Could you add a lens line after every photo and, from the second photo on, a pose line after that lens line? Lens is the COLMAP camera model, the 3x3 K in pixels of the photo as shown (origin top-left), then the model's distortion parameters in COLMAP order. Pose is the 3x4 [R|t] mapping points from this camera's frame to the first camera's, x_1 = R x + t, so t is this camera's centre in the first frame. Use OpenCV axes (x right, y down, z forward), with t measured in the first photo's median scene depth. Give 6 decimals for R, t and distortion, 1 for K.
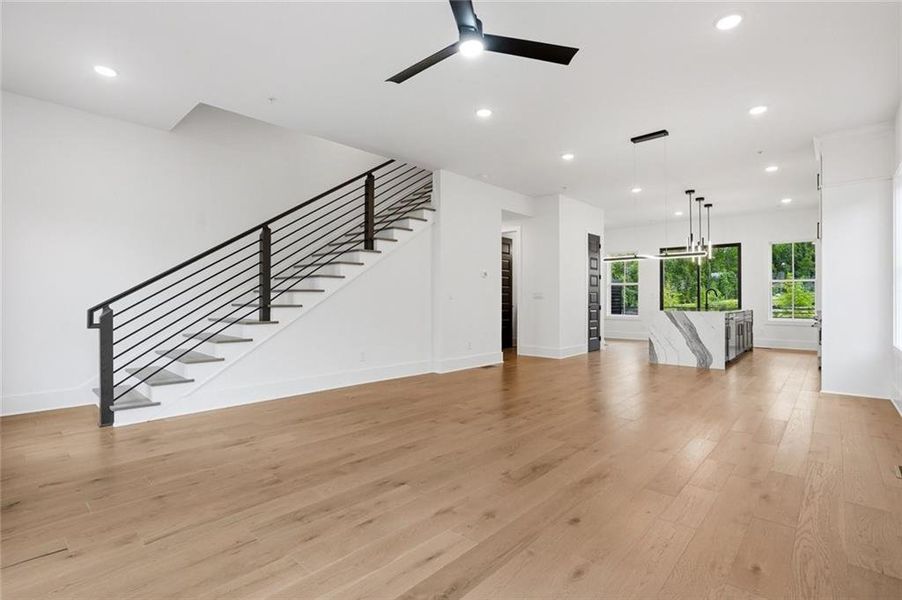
lens RADIAL K [[424.3, 0, 449.4], [0, 424.3, 303.6], [0, 0, 1]] dist [-0.035086, 0.018494]
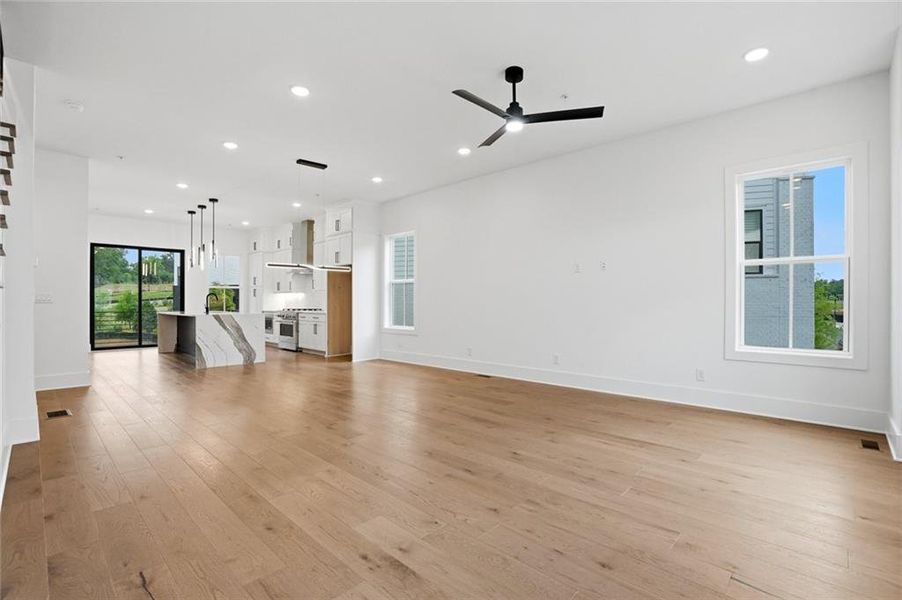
lens RADIAL K [[424.3, 0, 449.4], [0, 424.3, 303.6], [0, 0, 1]] dist [-0.035086, 0.018494]
pose [[0.021490, -0.003216, 0.999764, -0.889584], [0.012219, 0.999921, 0.002954, -0.008731], [-0.999694, 0.012153, 0.021528, 0.768196]]
